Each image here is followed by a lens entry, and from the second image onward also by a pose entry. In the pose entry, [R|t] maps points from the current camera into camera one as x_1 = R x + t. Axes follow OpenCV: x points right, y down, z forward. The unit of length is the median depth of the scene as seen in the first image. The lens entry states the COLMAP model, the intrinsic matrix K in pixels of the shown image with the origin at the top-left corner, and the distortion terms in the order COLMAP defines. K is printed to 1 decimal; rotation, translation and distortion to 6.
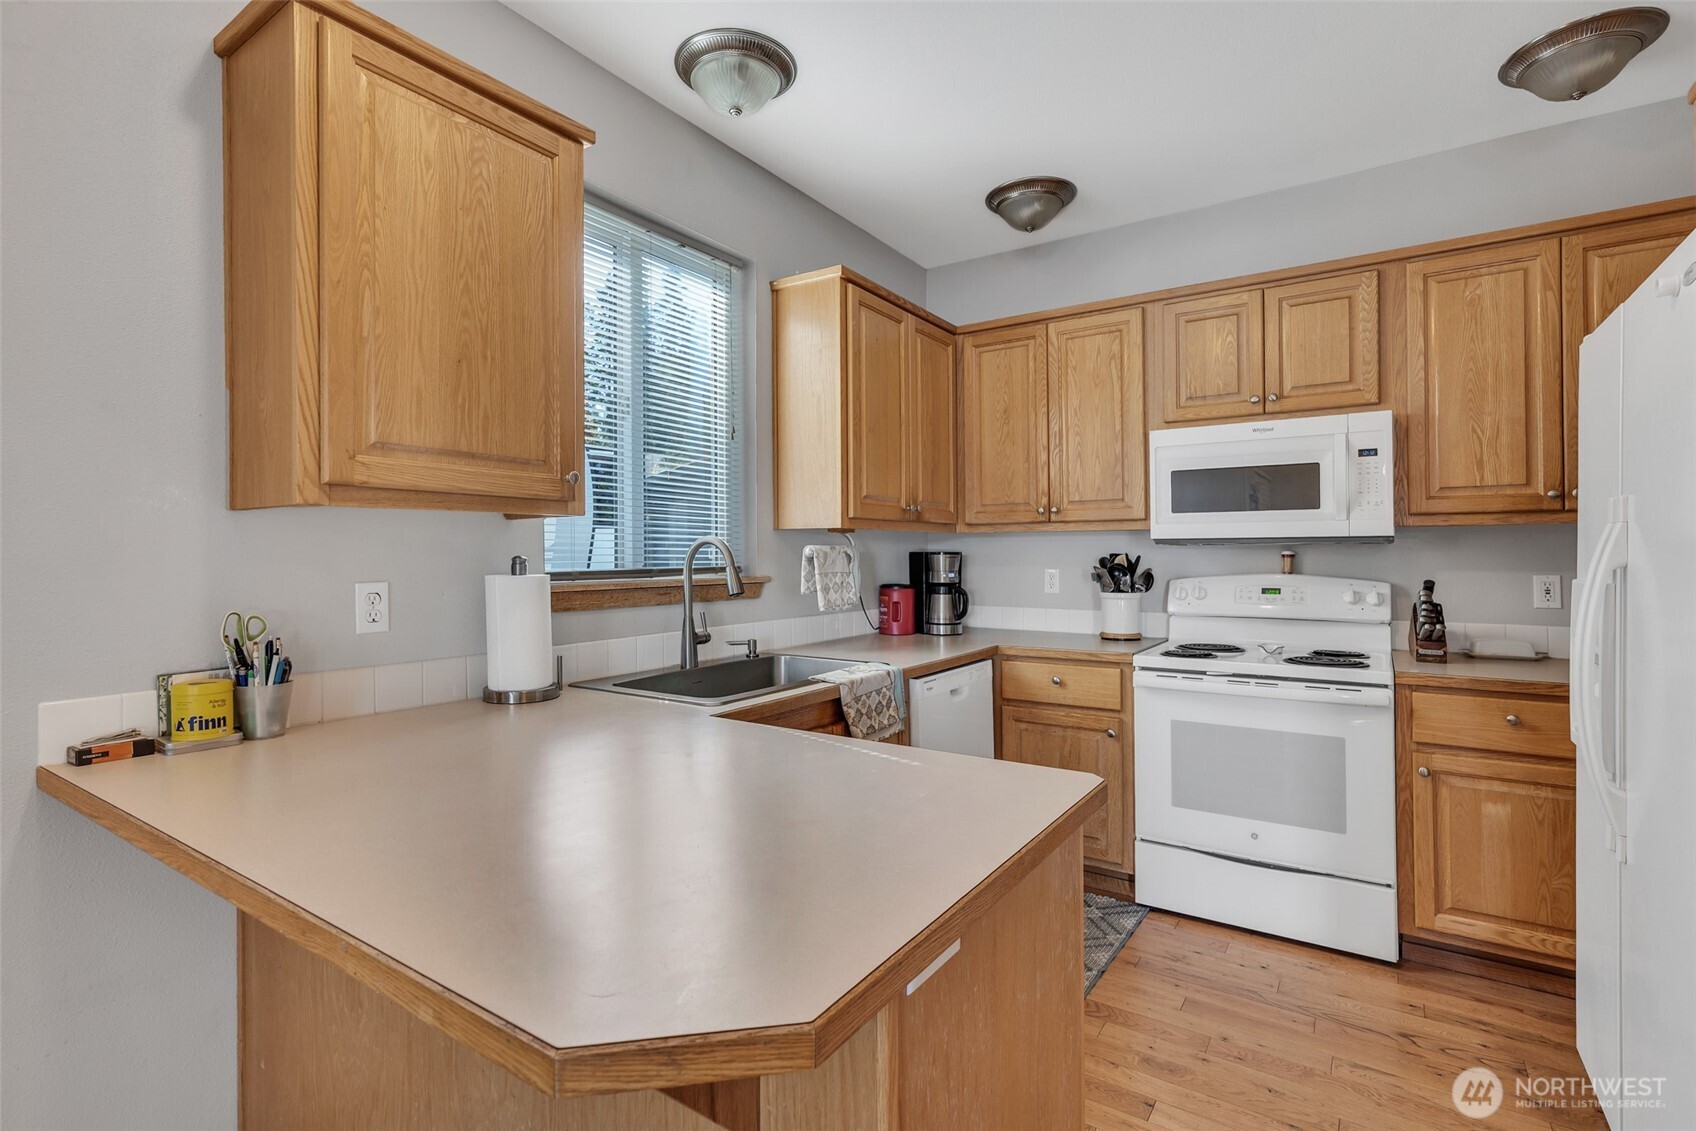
lens RADIAL K [[788.0, 0, 840.5], [0, 788.0, 550.8], [0, 0, 1]] dist [0.002050, 0.000930]
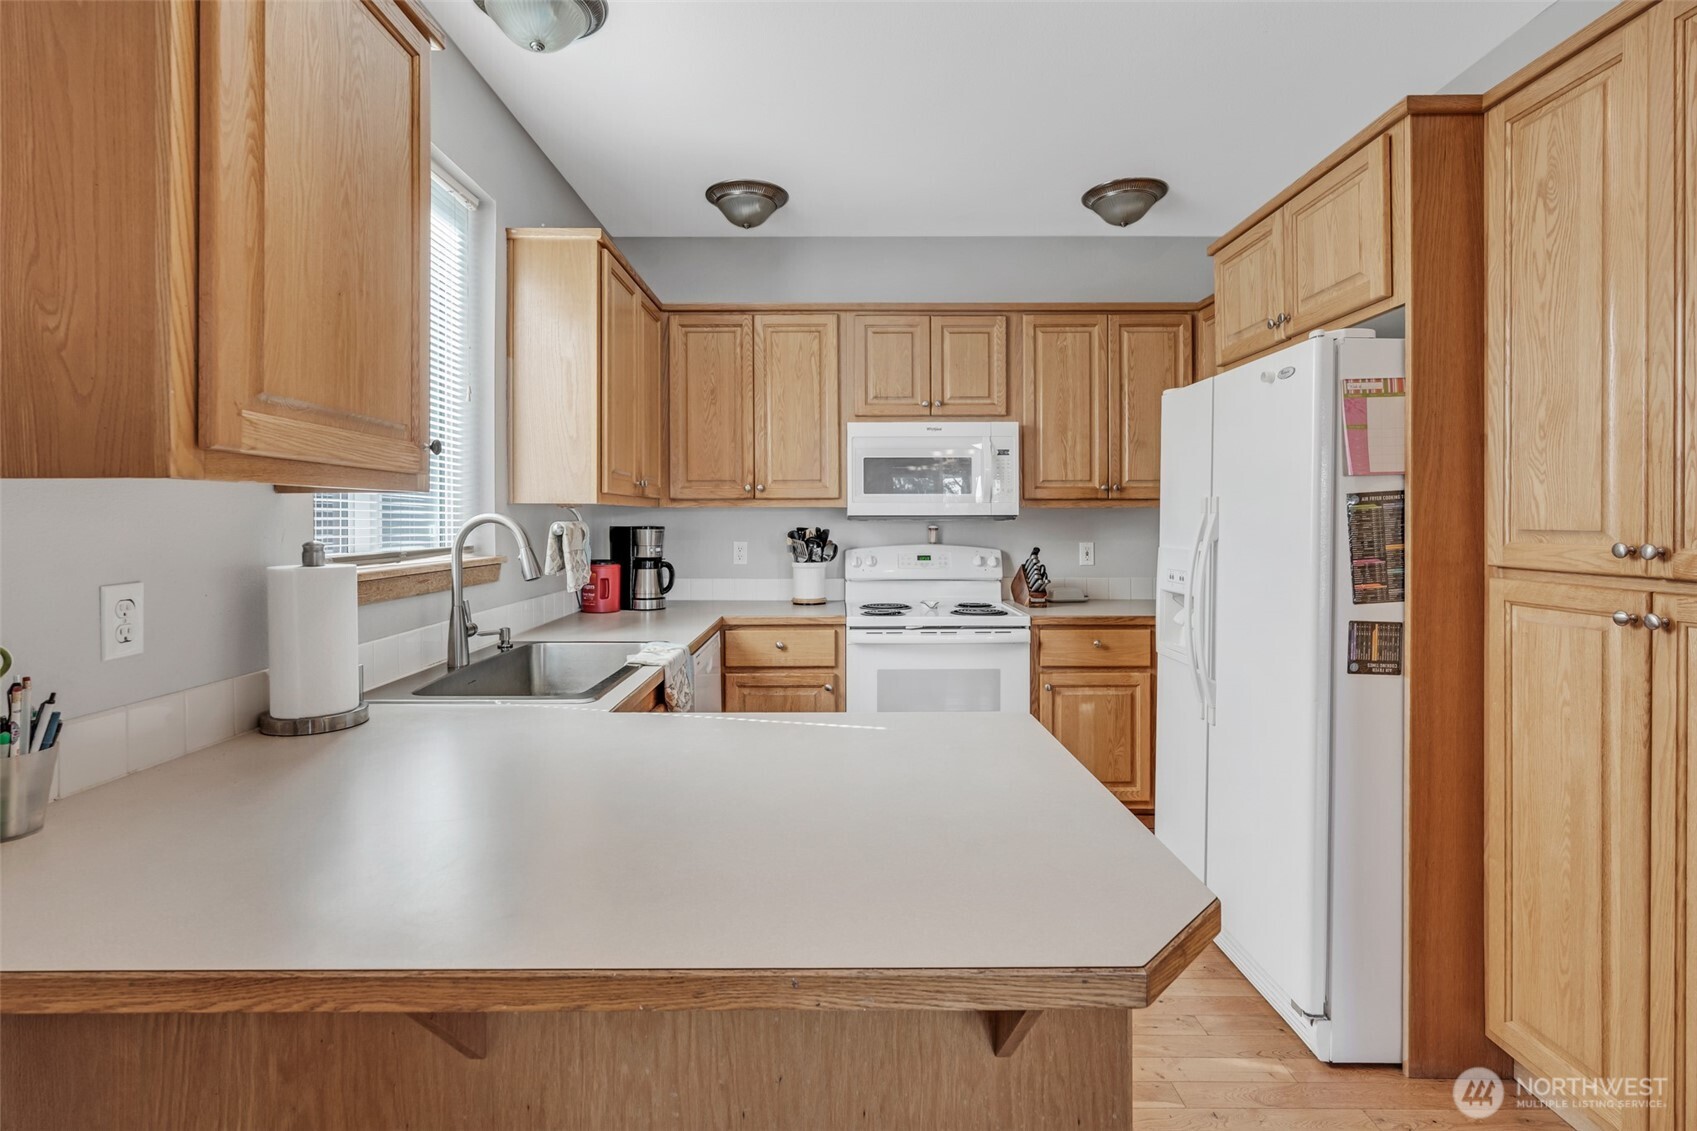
lens RADIAL K [[786.2, 0, 837.1], [0, 786.2, 511.4], [0, 0, 1]] dist [-0.002601, 0.000299]
pose [[0.833370, 0.007384, 0.552666, -0.268445], [-0.002839, 0.999955, -0.009079, -0.011261], [-0.552708, 0.005997, 0.833353, 0.047694]]
